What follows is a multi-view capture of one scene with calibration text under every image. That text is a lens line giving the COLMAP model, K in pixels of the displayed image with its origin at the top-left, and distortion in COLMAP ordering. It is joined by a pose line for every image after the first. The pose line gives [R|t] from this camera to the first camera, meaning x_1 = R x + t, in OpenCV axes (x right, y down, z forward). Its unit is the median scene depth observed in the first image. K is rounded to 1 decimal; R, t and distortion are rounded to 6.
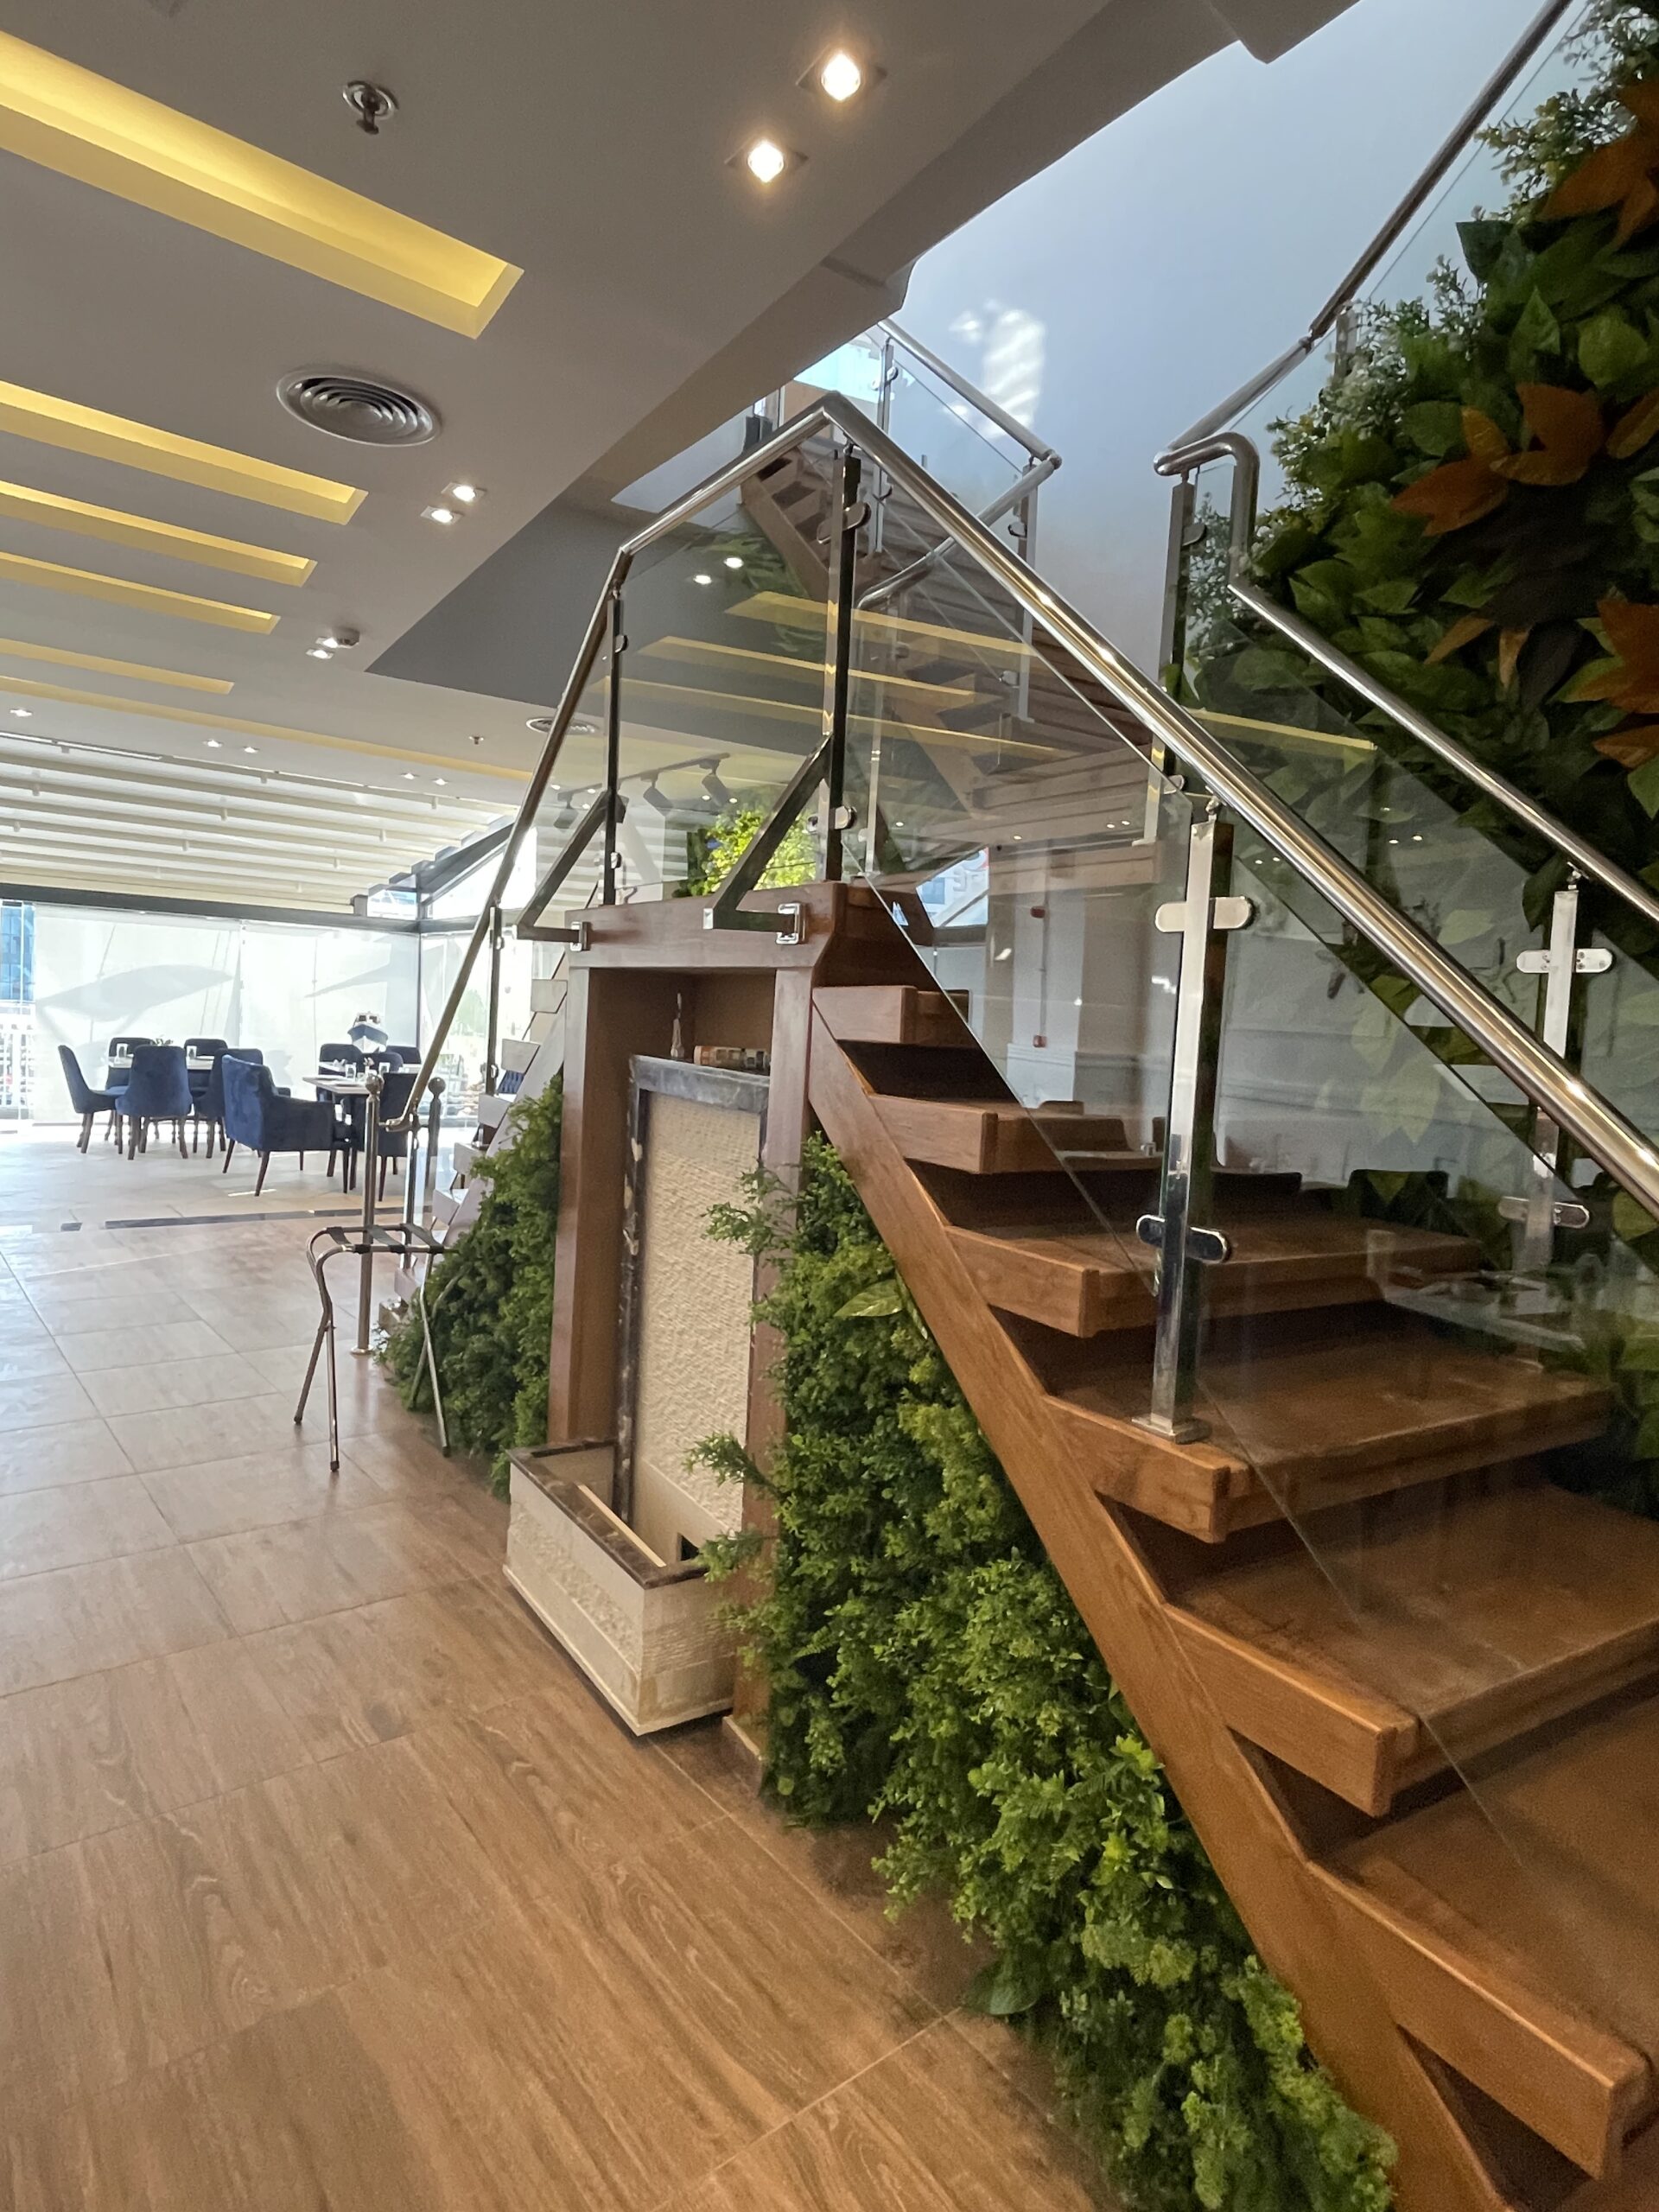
lens RADIAL K [[1231.5, 0, 829.5], [0, 1231.5, 1106.0], [0, 0, 1]] dist [0.001046, -0.000097]
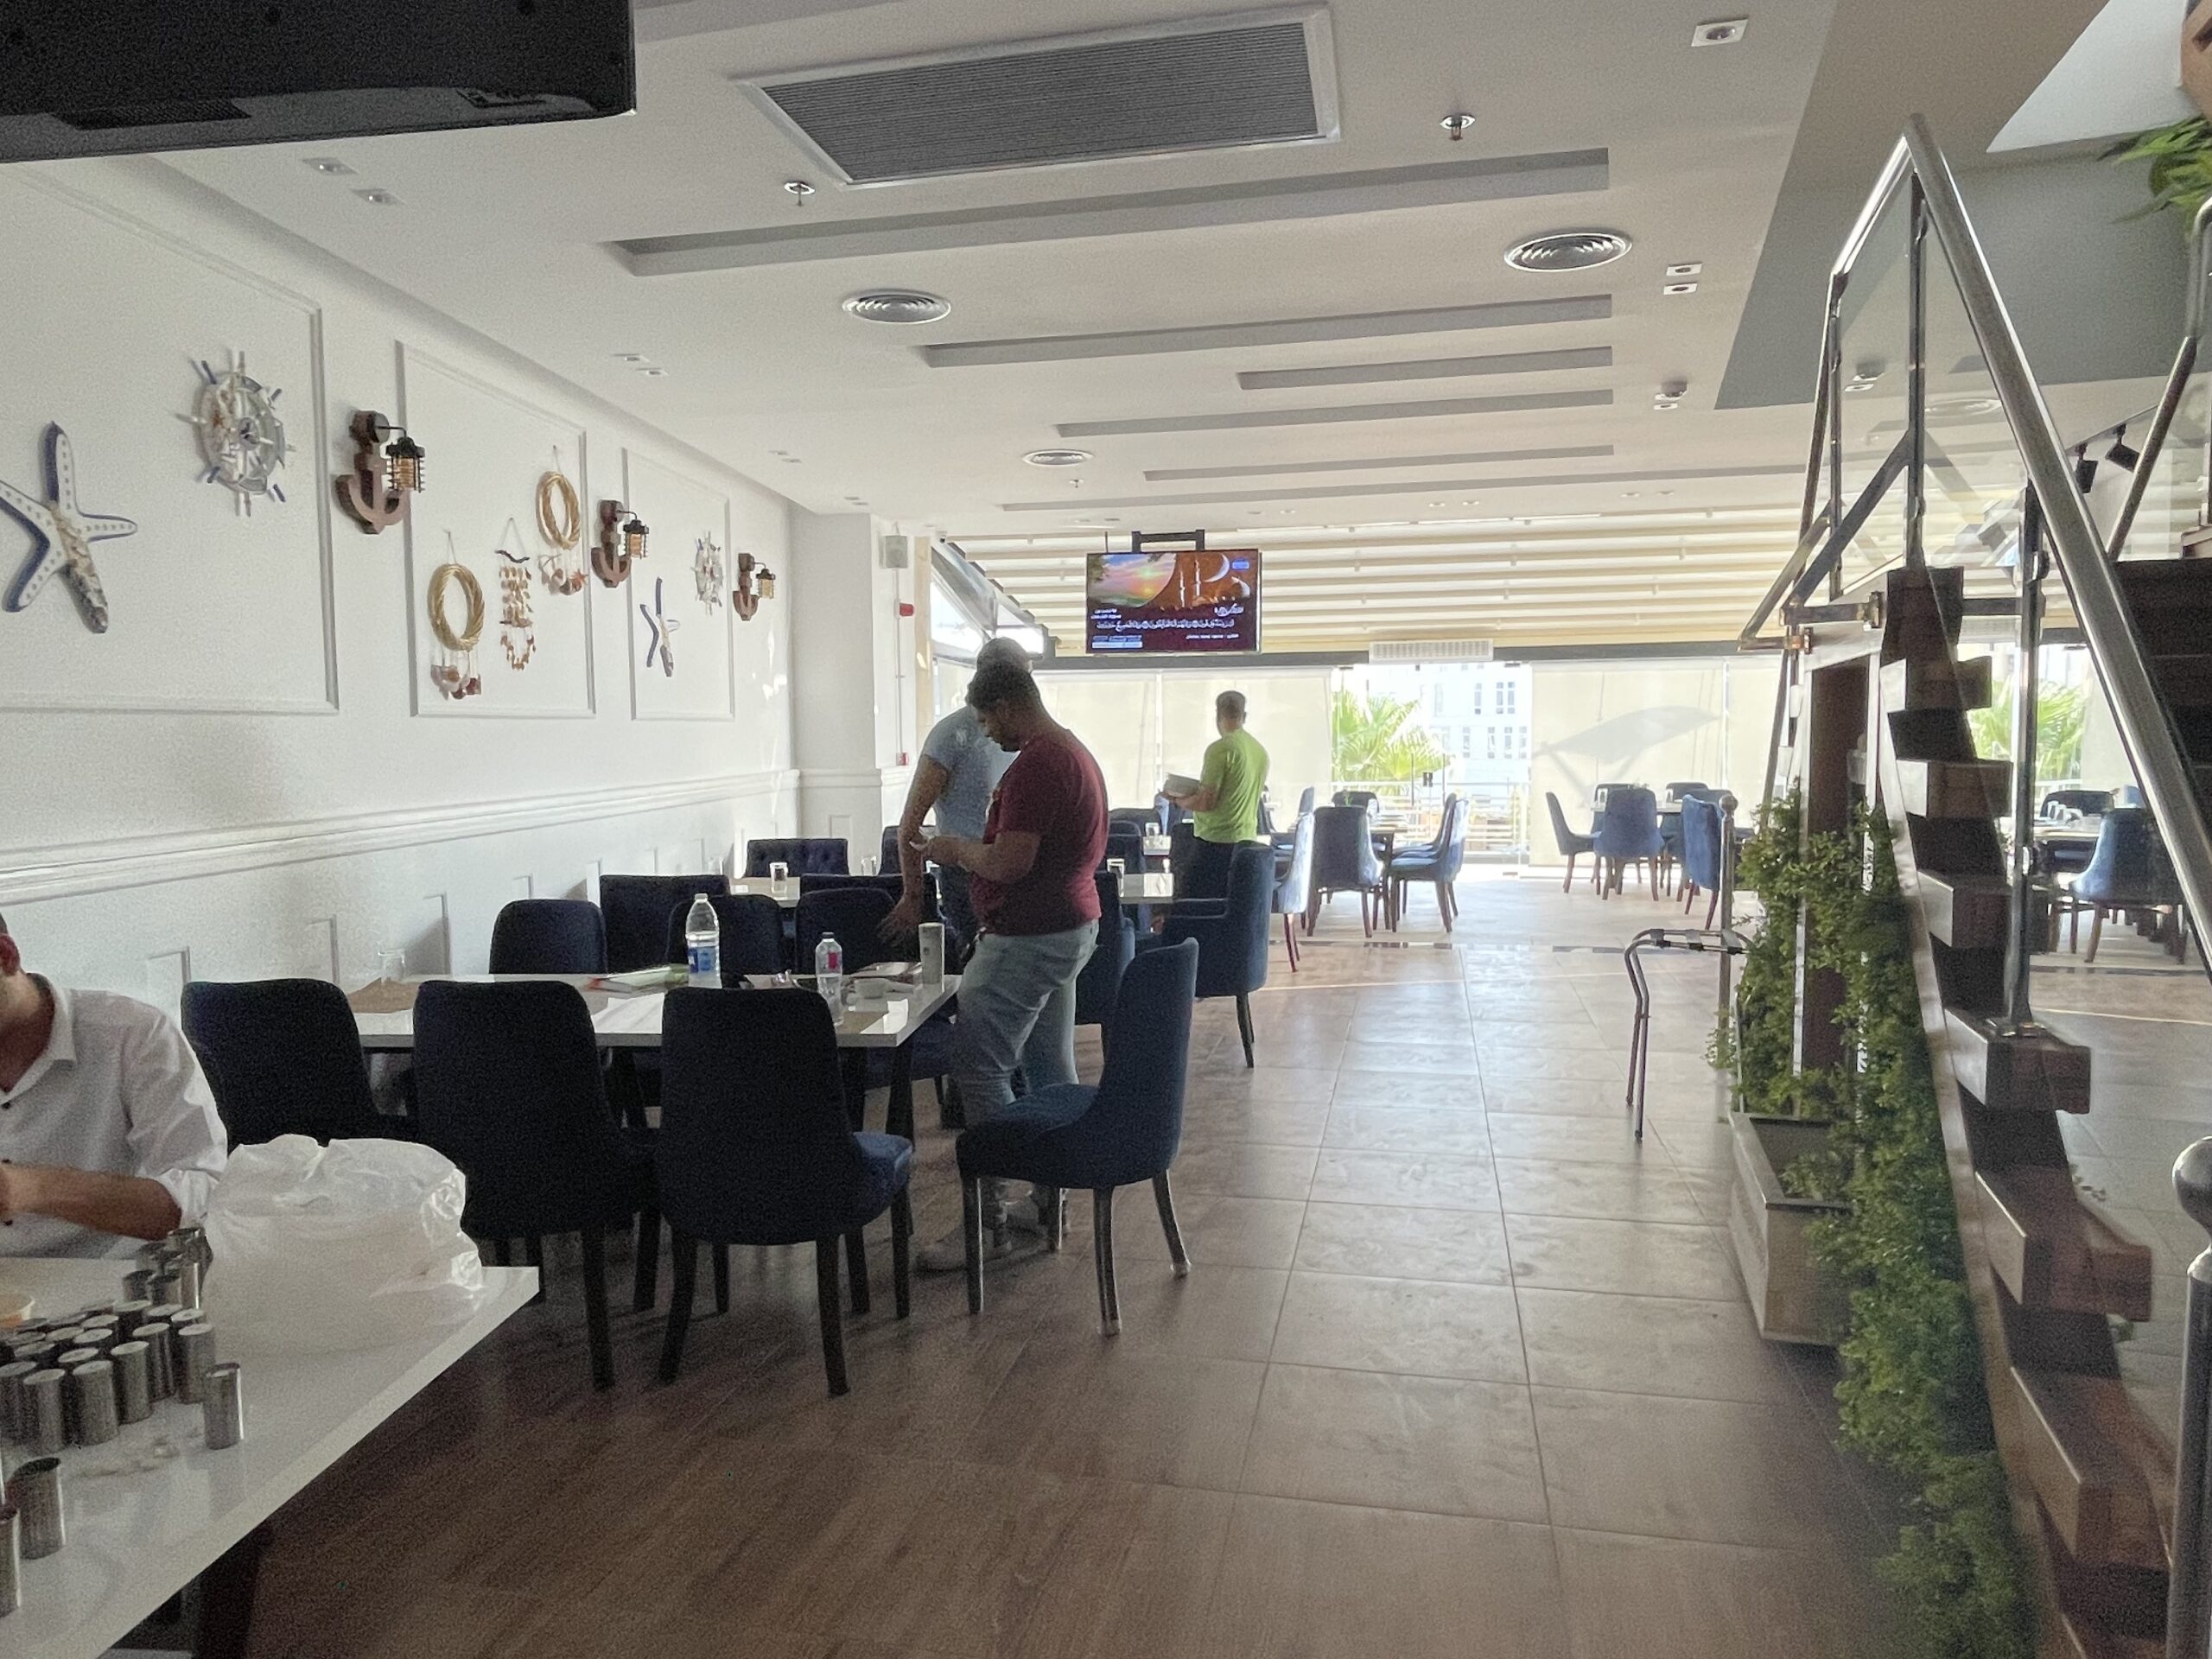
lens RADIAL K [[1417.2, 0, 1106.0], [0, 1417.2, 829.5], [0, 0, 1]] dist [0.006352, -0.002415]
pose [[0.618433, -0.008168, -0.785795, 0.132966], [-0.015431, 0.999627, -0.022535, 0.021819], [0.785686, 0.026062, 0.618076, -0.078129]]
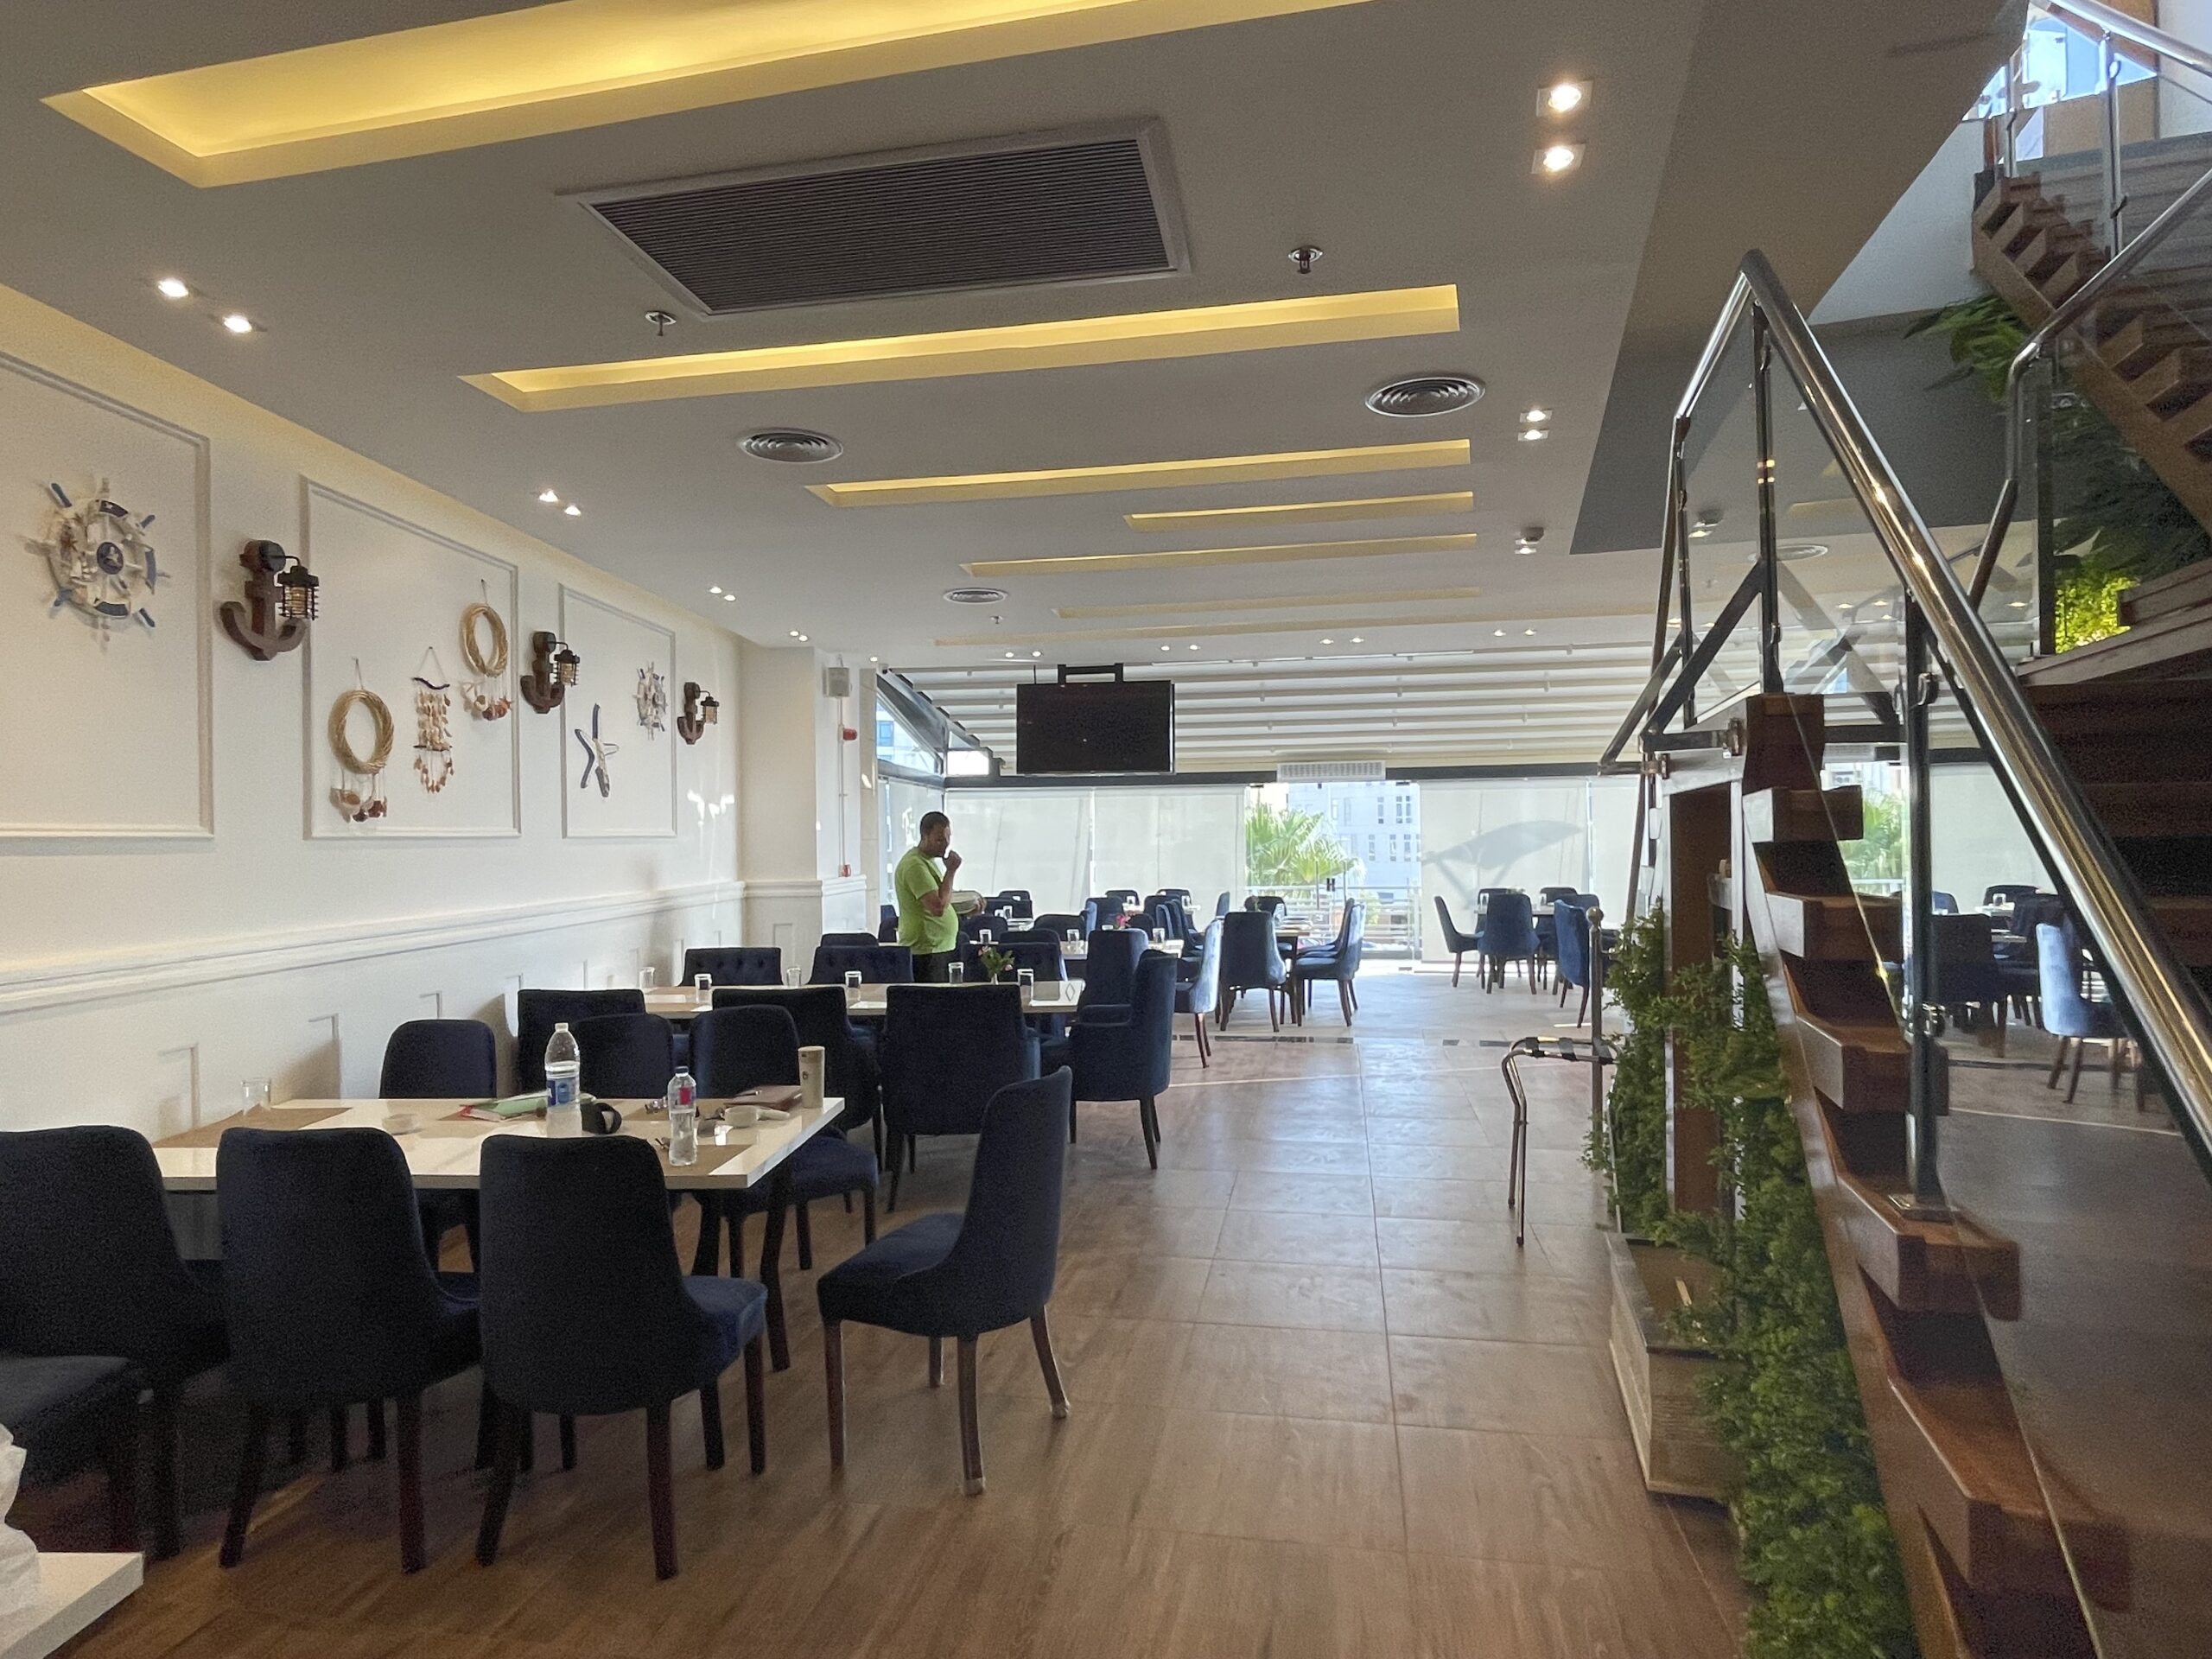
lens RADIAL K [[1231.5, 0, 1106.0], [0, 1231.5, 829.5], [0, 0, 1]] dist [0.001046, -0.000097]
pose [[0.646263, -0.069157, -0.759975, 0.105860], [-0.010558, 0.994980, -0.099520, 0.011698], [0.763042, 0.072340, 0.642288, -0.027044]]
